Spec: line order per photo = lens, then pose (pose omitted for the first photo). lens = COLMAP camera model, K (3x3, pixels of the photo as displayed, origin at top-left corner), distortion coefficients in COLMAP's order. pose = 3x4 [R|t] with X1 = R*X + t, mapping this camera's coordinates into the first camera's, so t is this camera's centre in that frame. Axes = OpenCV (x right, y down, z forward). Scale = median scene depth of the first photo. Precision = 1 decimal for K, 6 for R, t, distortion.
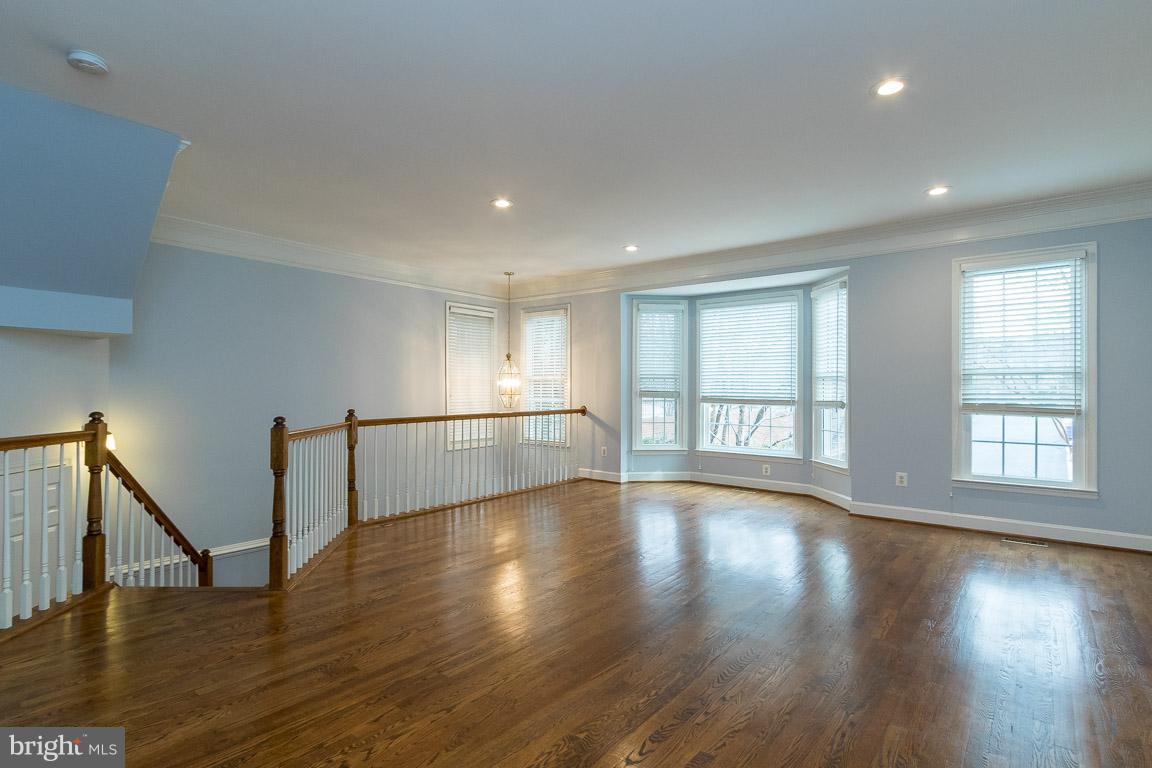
lens RADIAL K [[566.6, 0, 567.3], [0, 566.6, 388.1], [0, 0, 1]] dist [0.001712, -0.000192]
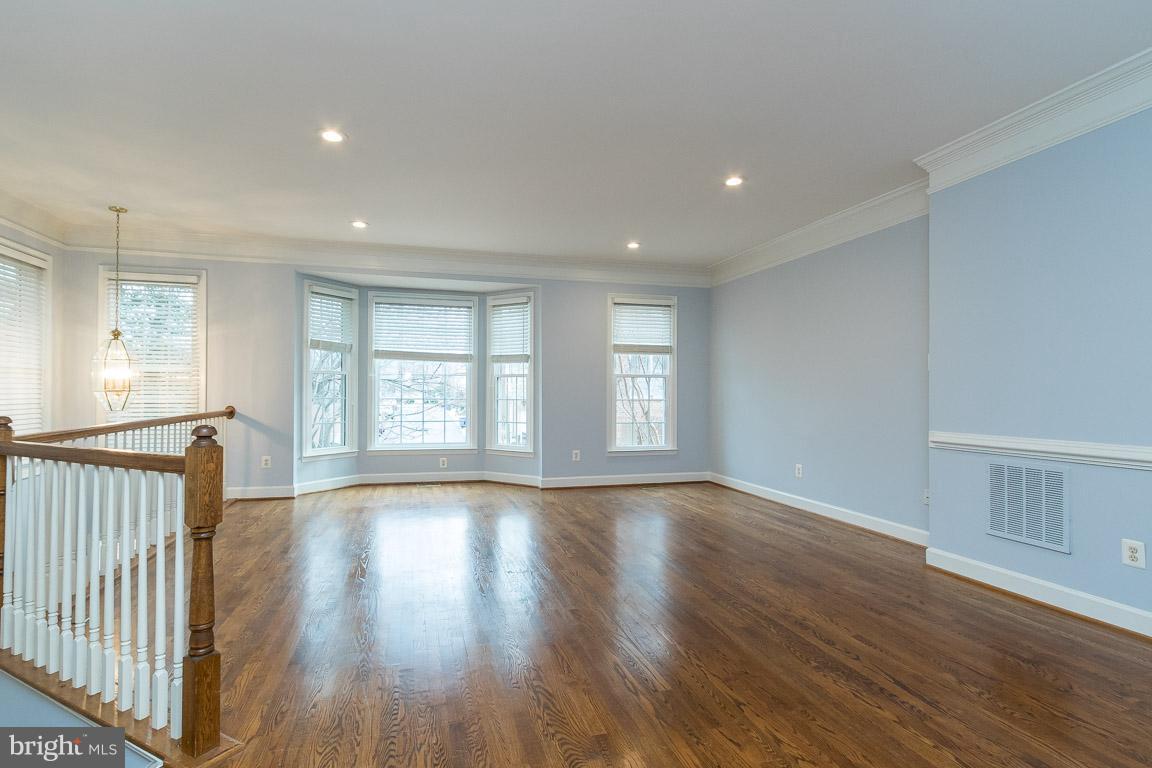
lens RADIAL K [[561.8, 0, 554.7], [0, 561.8, 387.7], [0, 0, 1]] dist [0.000602, -0.000283]
pose [[0.582714, 0.007290, 0.812645, -0.395383], [-0.006685, 0.999969, -0.004177, 0.007815], [-0.812650, -0.002998, 0.582744, 0.229552]]
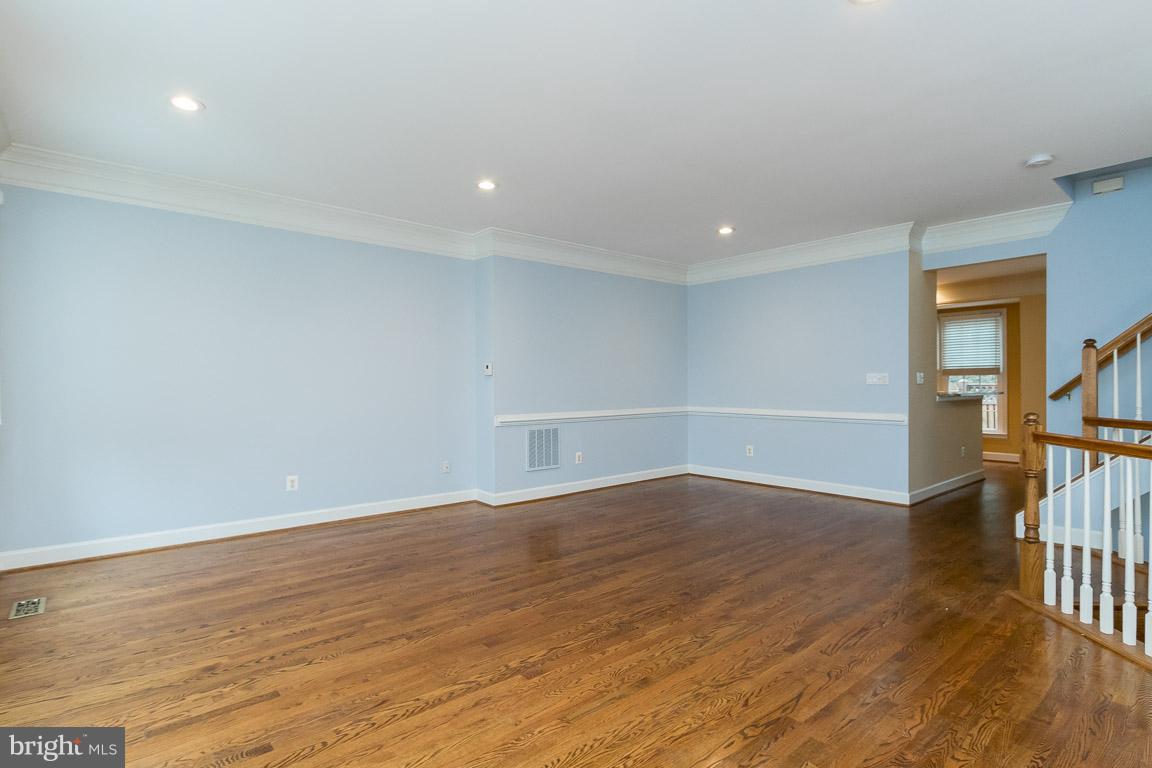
lens RADIAL K [[574.3, 0, 561.9], [0, 574.3, 386.7], [0, 0, 1]] dist [0.003384, 0.000328]
pose [[-0.985810, 0.000549, 0.167865, 0.042181], [0.000409, 1.000000, -0.000872, 0.004118], [-0.167865, -0.000791, -0.985810, 1.081485]]
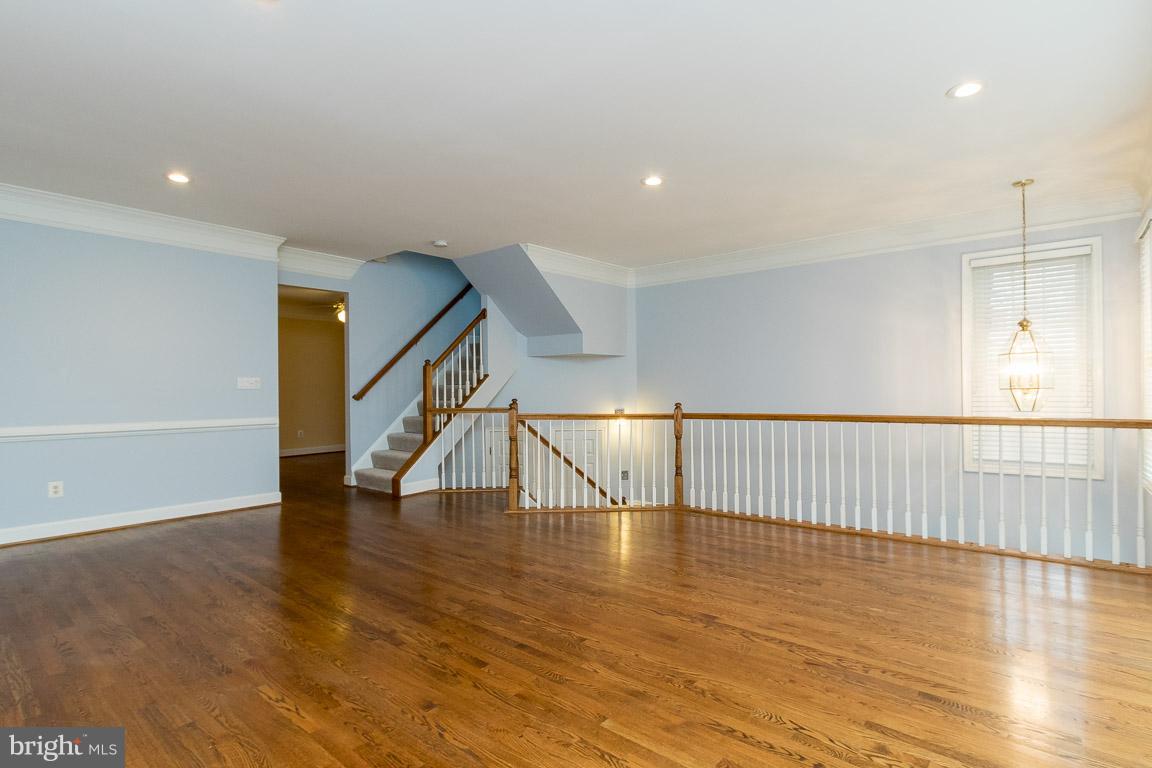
lens RADIAL K [[566.6, 0, 567.3], [0, 566.6, 388.1], [0, 0, 1]] dist [0.001712, -0.000192]
pose [[-0.007728, 0.000316, -0.999970, 0.569915], [0.012699, 0.999919, 0.000218, 0.004846], [0.999890, -0.012697, -0.007731, 0.617811]]
